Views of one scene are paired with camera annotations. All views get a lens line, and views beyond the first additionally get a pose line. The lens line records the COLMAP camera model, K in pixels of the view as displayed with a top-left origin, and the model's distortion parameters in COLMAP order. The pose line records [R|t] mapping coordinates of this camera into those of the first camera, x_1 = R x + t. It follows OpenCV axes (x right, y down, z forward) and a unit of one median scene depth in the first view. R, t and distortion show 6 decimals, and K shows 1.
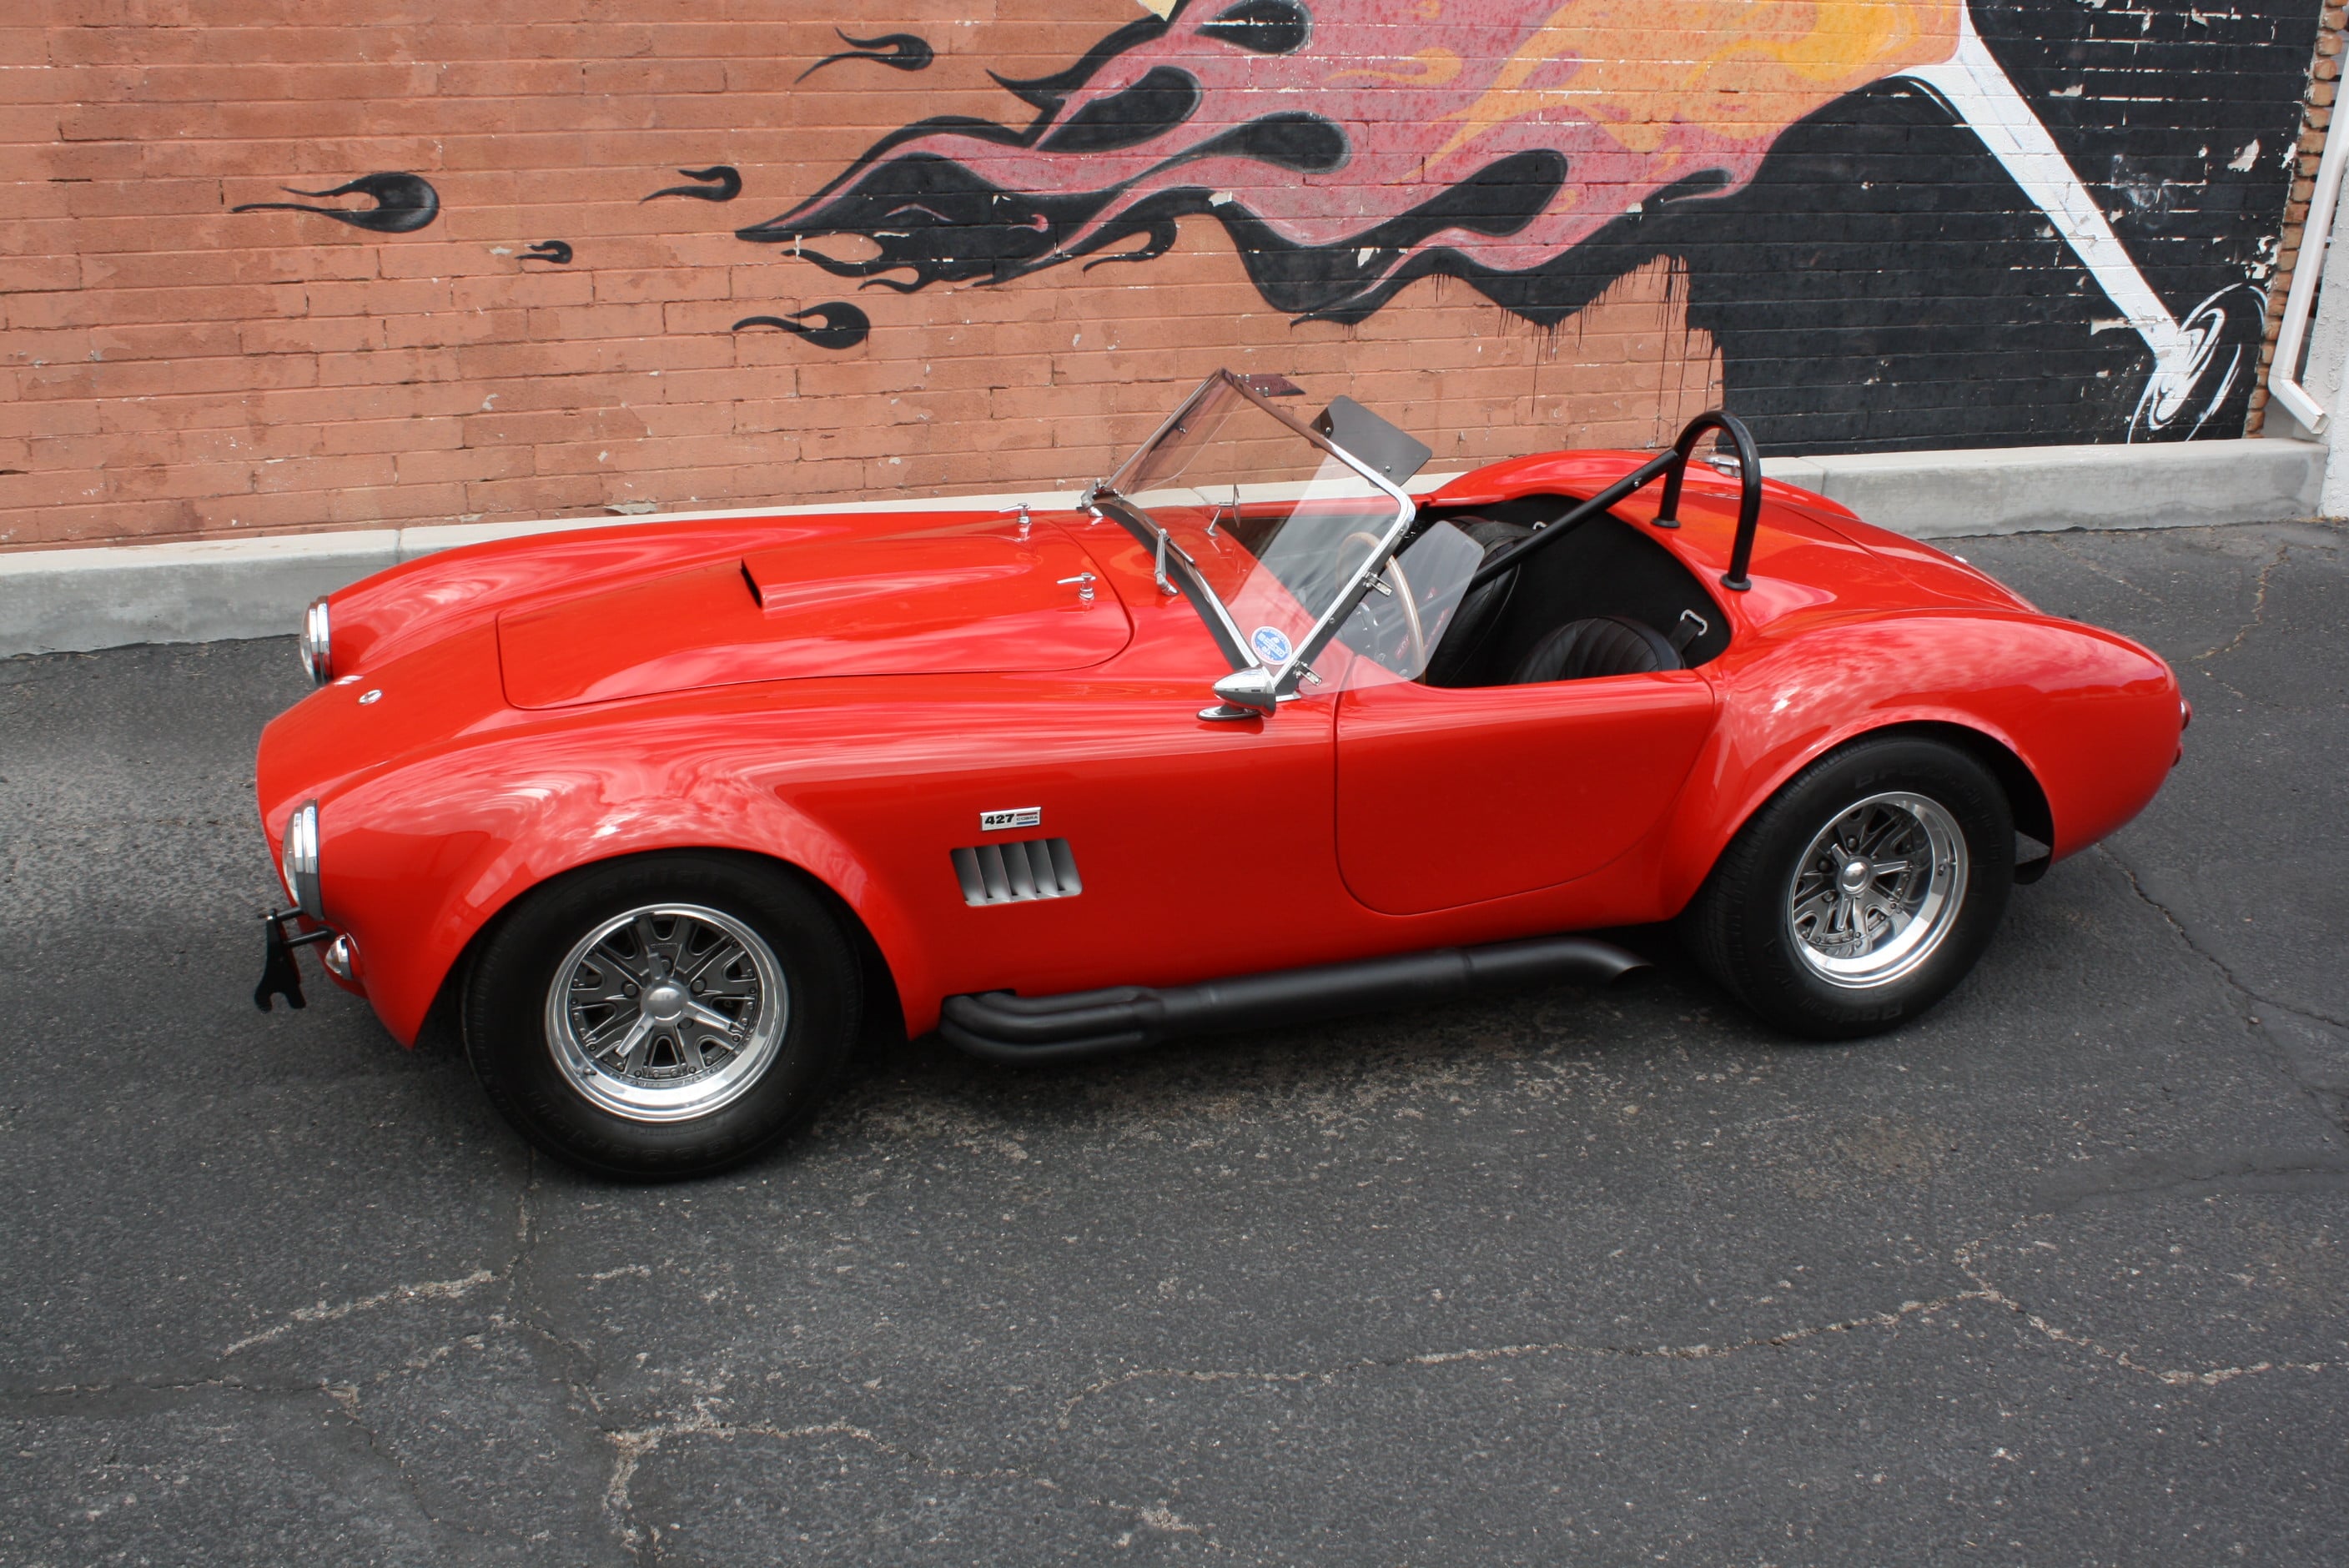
lens RADIAL K [[2352.5, 0, 1168.0], [0, 2352.5, 755.2], [0, 0, 1]] dist [-0.080703, 0.000000]
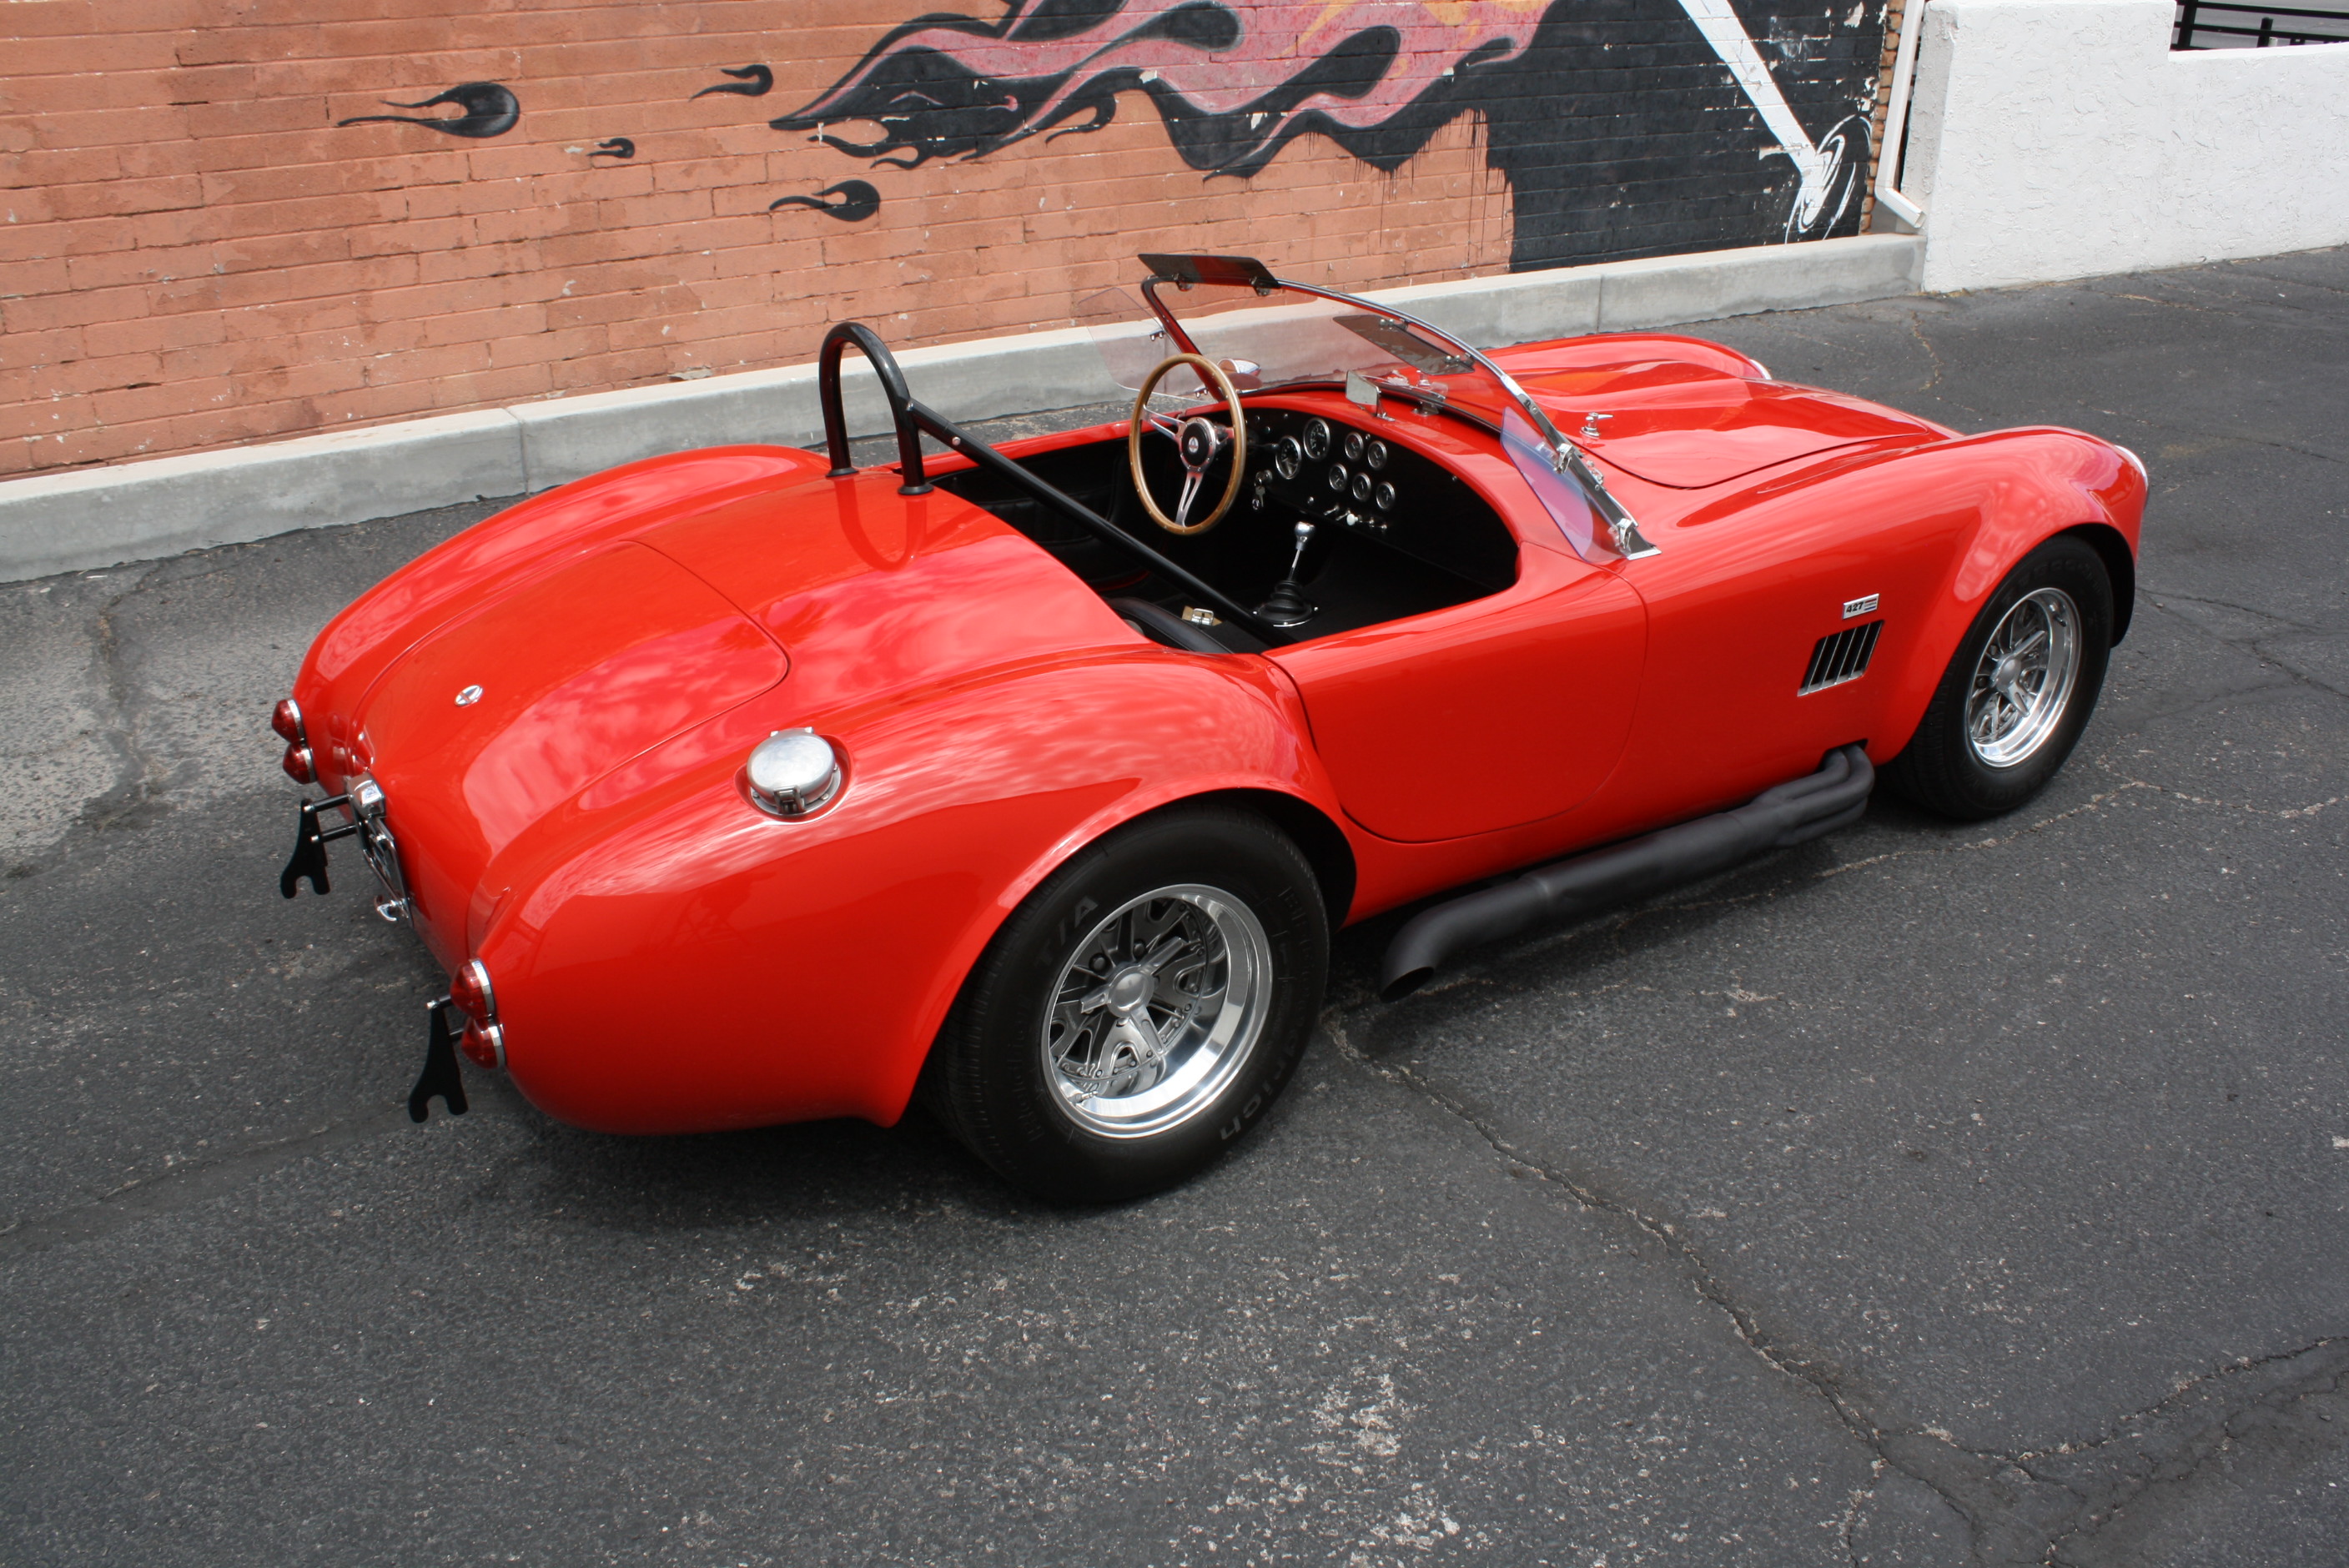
lens RADIAL K [[2014.2, 0, 1161.9], [0, 2014.2, 756.9], [0, 0, 1]] dist [-0.144971, 0.126884]
pose [[0.964712, -0.129714, 0.229139, -0.254582], [0.115953, 0.990599, 0.072592, 0.034358], [-0.236401, -0.043461, 0.970683, 0.002463]]
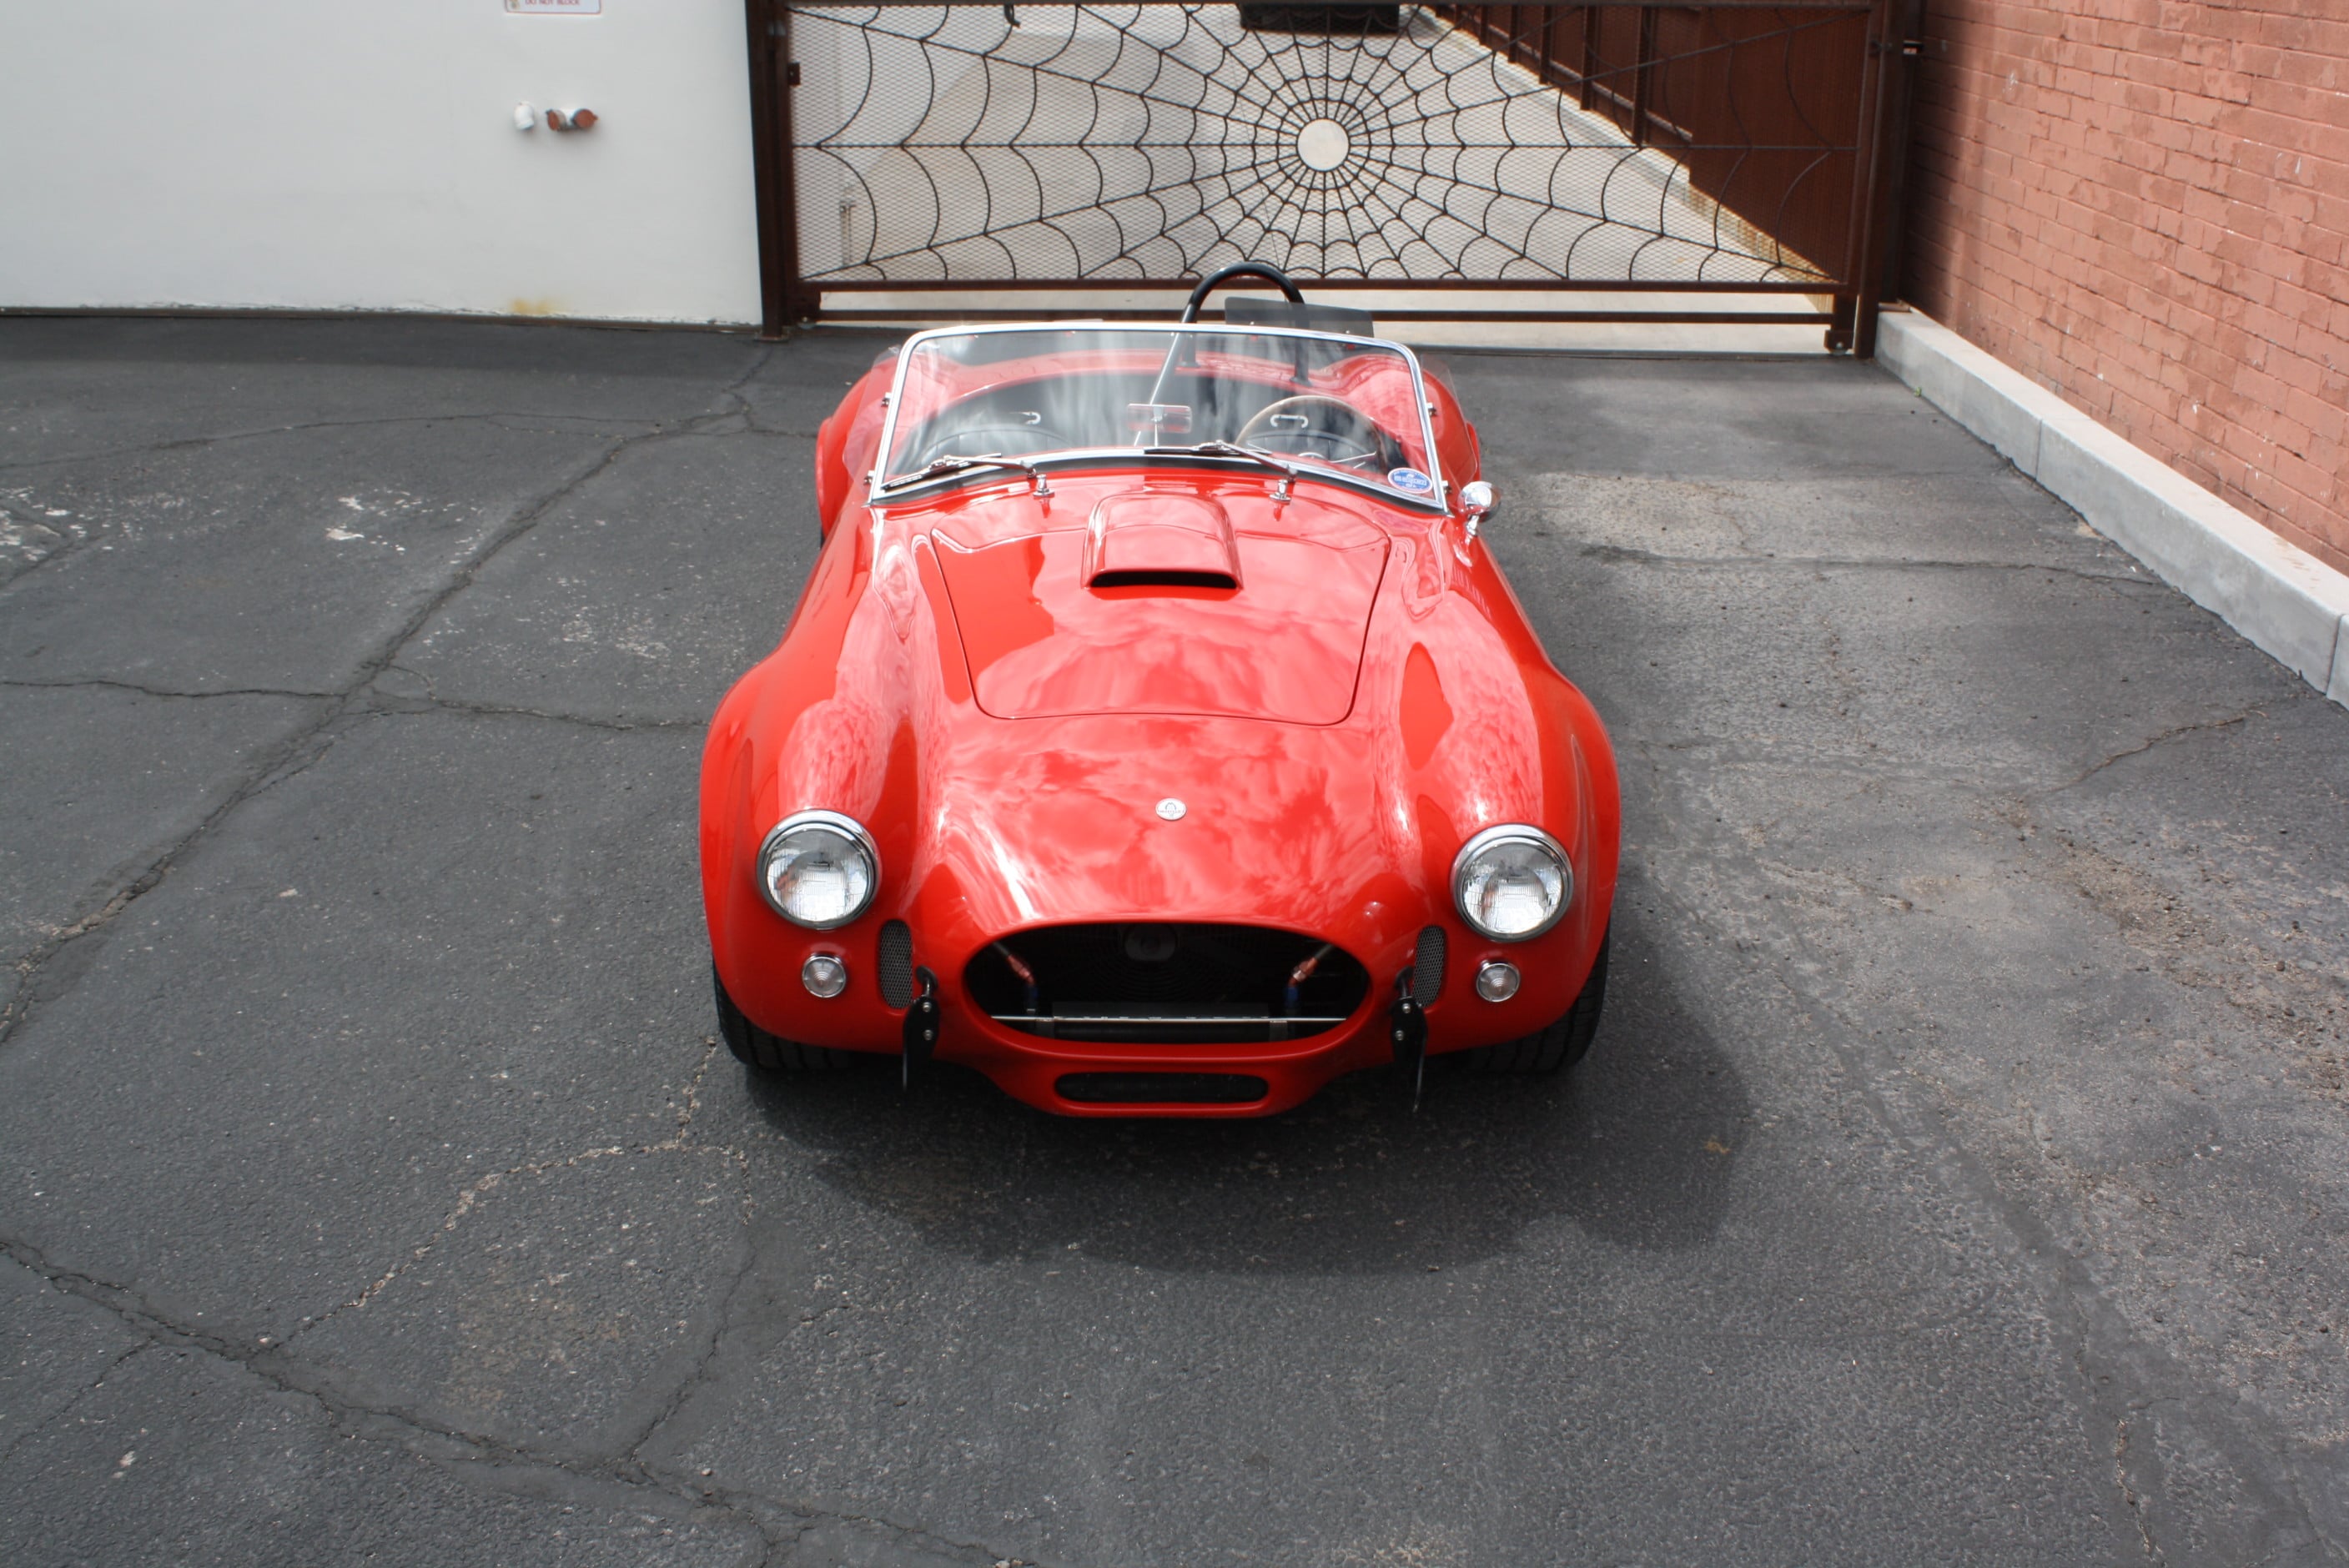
lens RADIAL K [[2352.5, 0, 1215.6], [0, 2352.5, 747.6], [0, 0, 1]] dist [-0.080703, 0.000000]
pose [[-0.285134, 0.310610, -0.906763, 0.646655], [-0.373183, 0.835409, 0.403516, -0.239762], [0.882855, 0.453445, -0.122289, 0.680072]]
